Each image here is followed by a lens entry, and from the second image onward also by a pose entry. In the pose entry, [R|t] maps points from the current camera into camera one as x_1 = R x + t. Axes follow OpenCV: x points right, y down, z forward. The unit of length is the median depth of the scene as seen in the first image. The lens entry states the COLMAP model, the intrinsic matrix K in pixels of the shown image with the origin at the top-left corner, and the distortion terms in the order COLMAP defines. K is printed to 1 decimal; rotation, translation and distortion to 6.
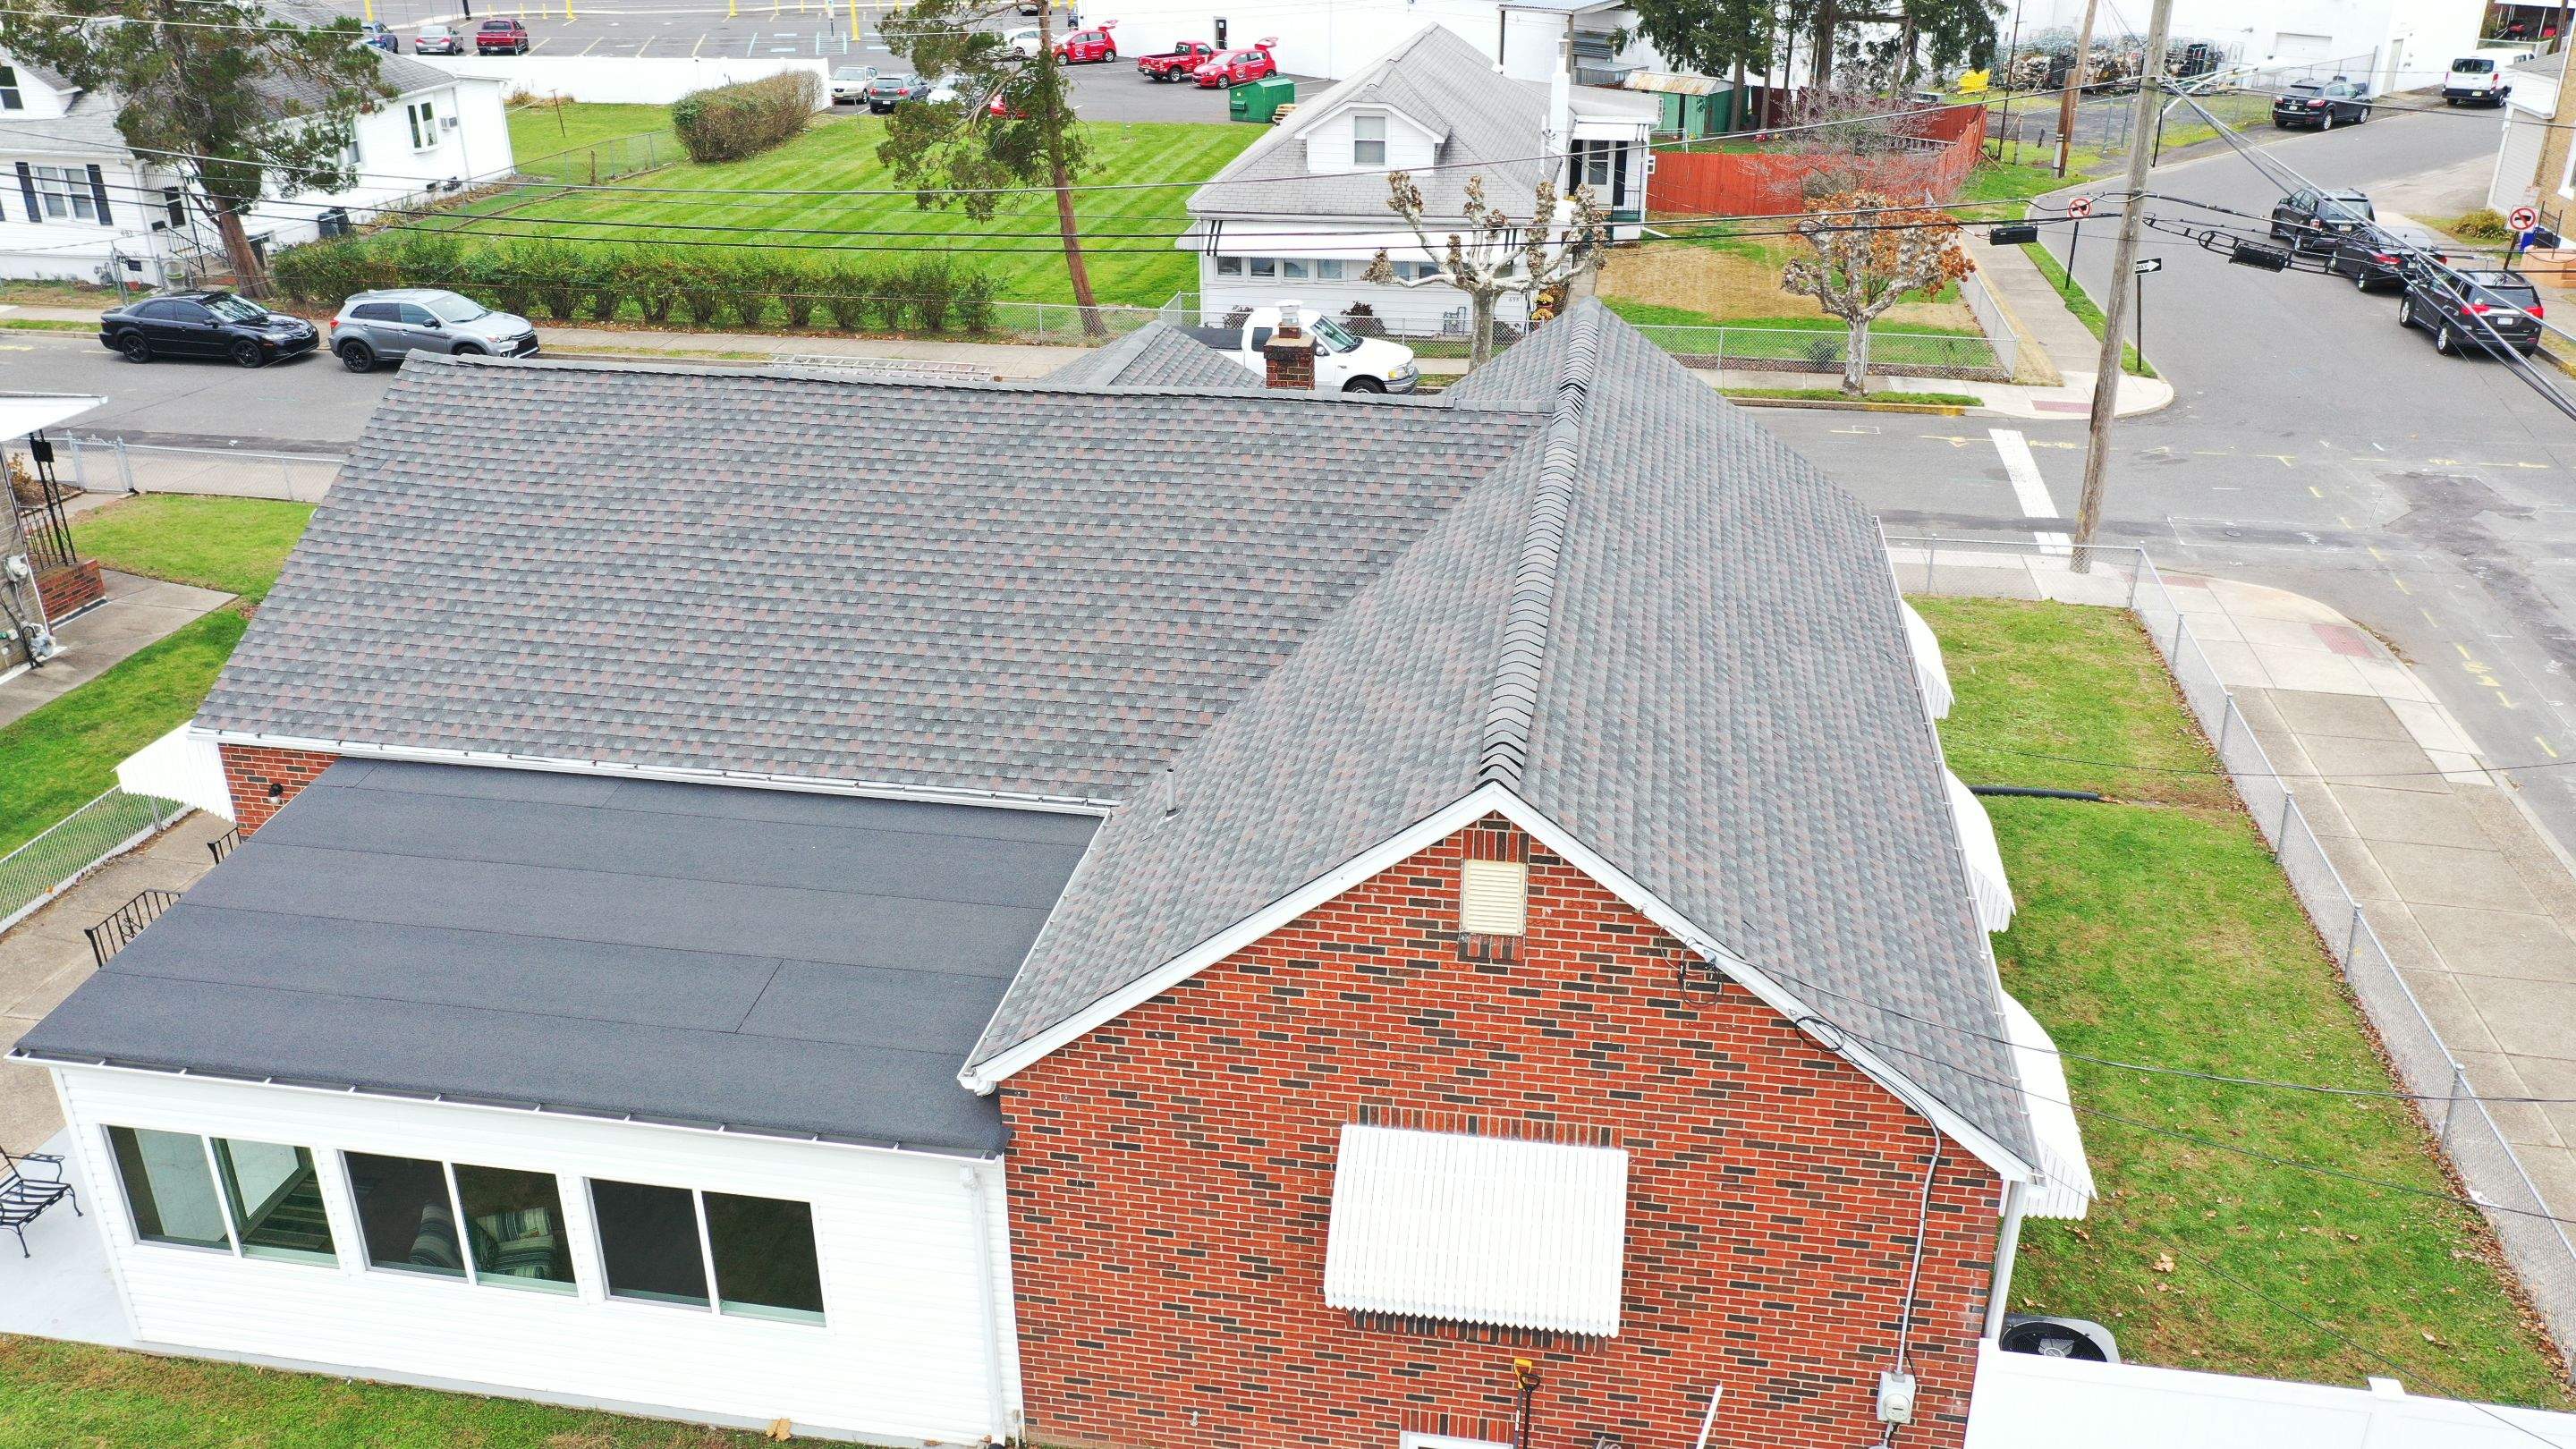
lens RADIAL K [[2043.8, 0, 1294.0], [0, 2043.8, 731.9], [0, 0, 1]] dist [0.015668, -0.000158]
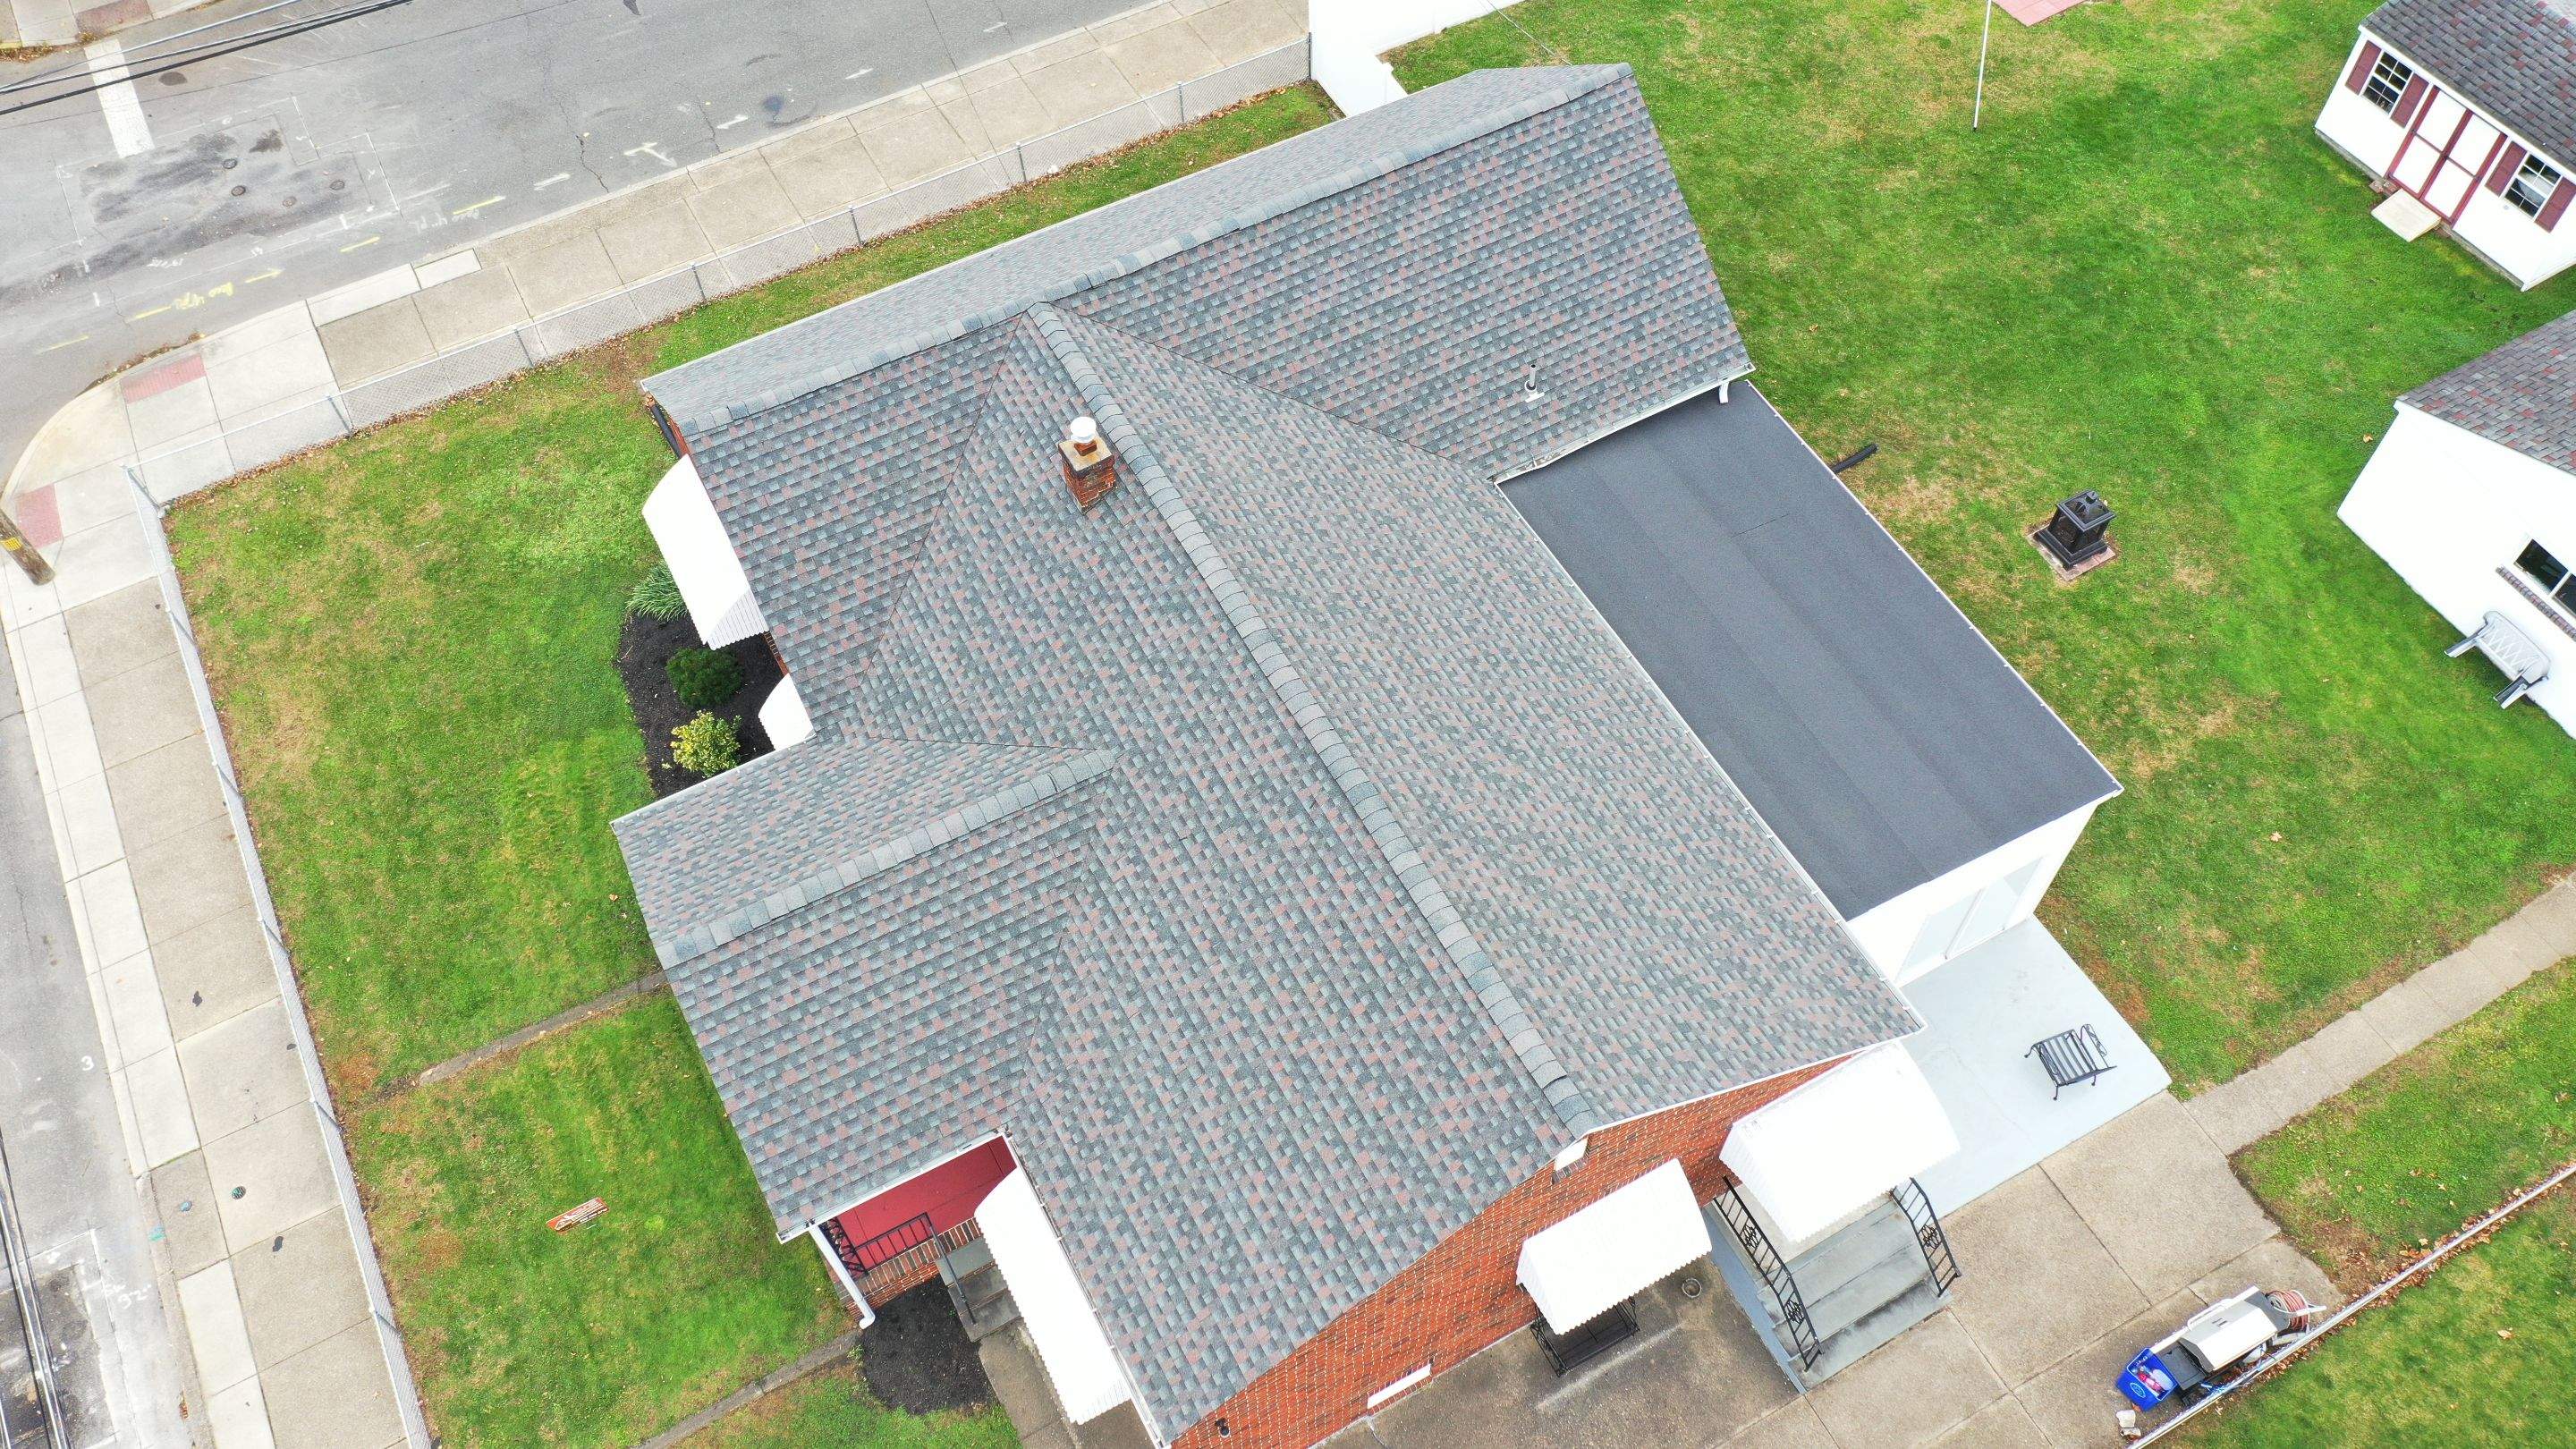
lens RADIAL K [[2043.8, 0, 1285.7], [0, 2043.8, 713.9], [0, 0, 1]] dist [0.015668, -0.000158]
pose [[-0.618877, -0.641126, 0.453816, -0.686416], [0.345347, 0.296827, 0.890297, -1.136727], [-0.705497, 0.707709, 0.037712, 1.024841]]
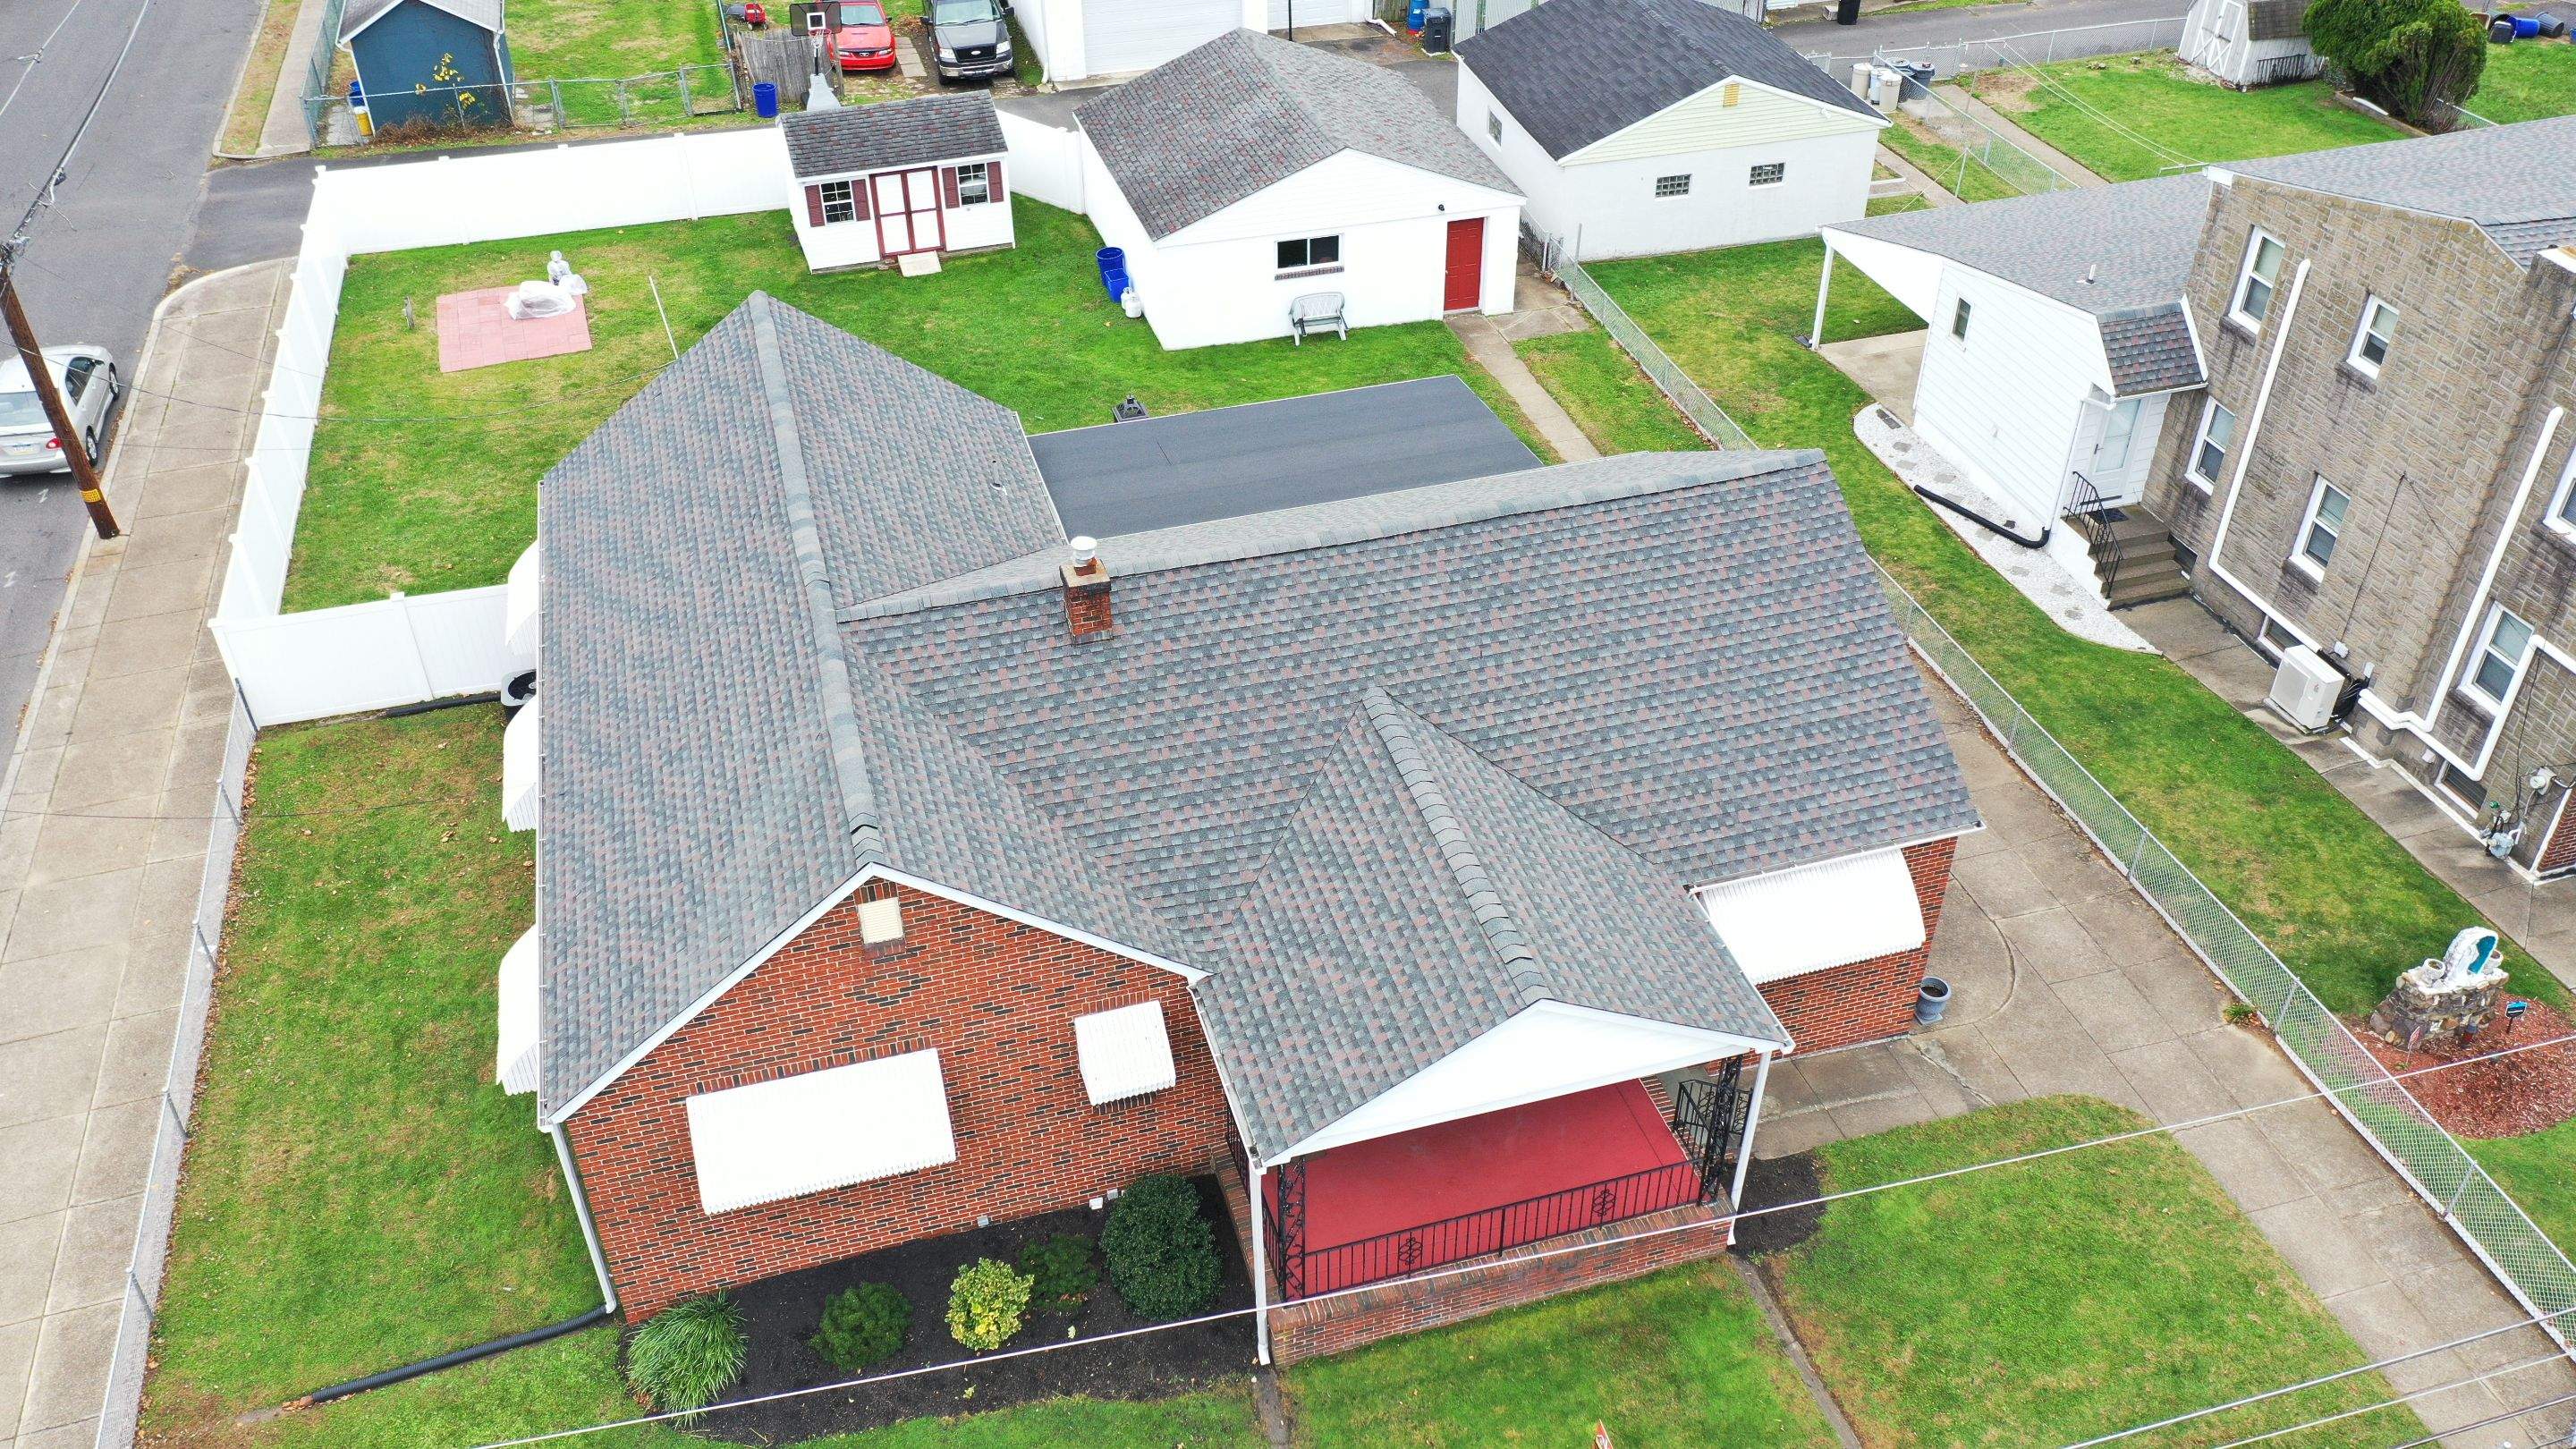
lens RADIAL K [[2043.8, 0, 1286.8], [0, 2043.8, 745.9], [0, 0, 1]] dist [0.015668, -0.000158]
pose [[-0.896387, 0.275514, -0.347251, 0.316689], [-0.175815, 0.498145, 0.849082, -1.131076], [0.406915, 0.822158, -0.398091, 1.616355]]
